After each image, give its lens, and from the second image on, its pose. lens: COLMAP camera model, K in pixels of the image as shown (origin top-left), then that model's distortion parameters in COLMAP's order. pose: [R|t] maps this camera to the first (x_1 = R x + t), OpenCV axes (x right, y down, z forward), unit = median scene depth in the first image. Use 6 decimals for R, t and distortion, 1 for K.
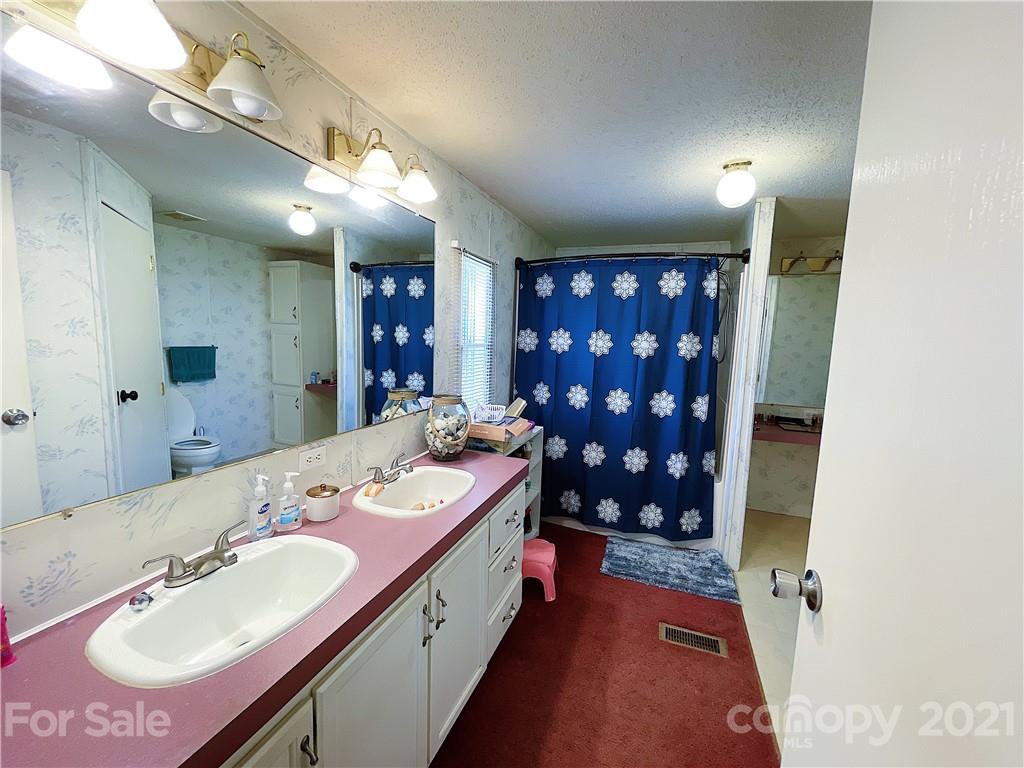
lens RADIAL K [[418.5, 0, 513.9], [0, 418.5, 382.6], [0, 0, 1]] dist [-0.002800, 0.001839]
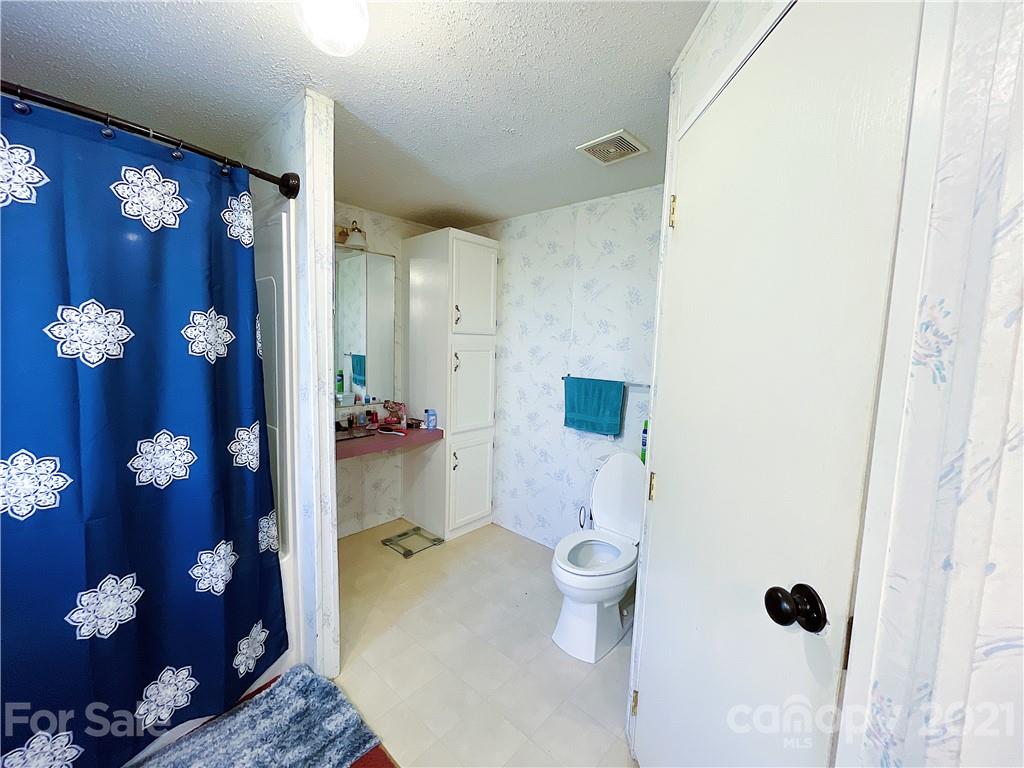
lens RADIAL K [[418.5, 0, 516.6], [0, 418.5, 380.9], [0, 0, 1]] dist [-0.002800, 0.001839]
pose [[0.359585, -0.111948, 0.926373, 0.075467], [0.090734, 0.992267, 0.084691, -0.040335], [-0.928690, 0.053600, 0.366962, 0.459953]]
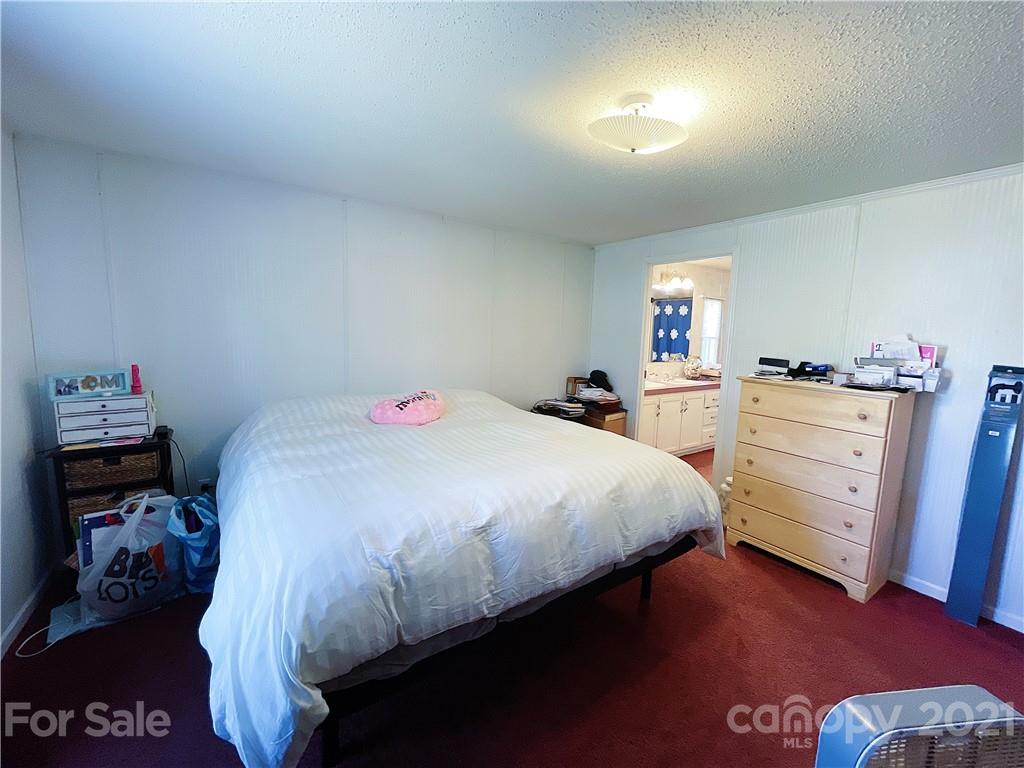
lens RADIAL K [[418.5, 0, 512.0], [0, 418.5, 381.3], [0, 0, 1]] dist [-0.002800, 0.001839]
pose [[0.825531, 0.058749, -0.561291, 0.274639], [-0.066597, 0.997759, 0.006483, 0.180209], [0.560414, 0.032028, 0.827593, -1.300913]]
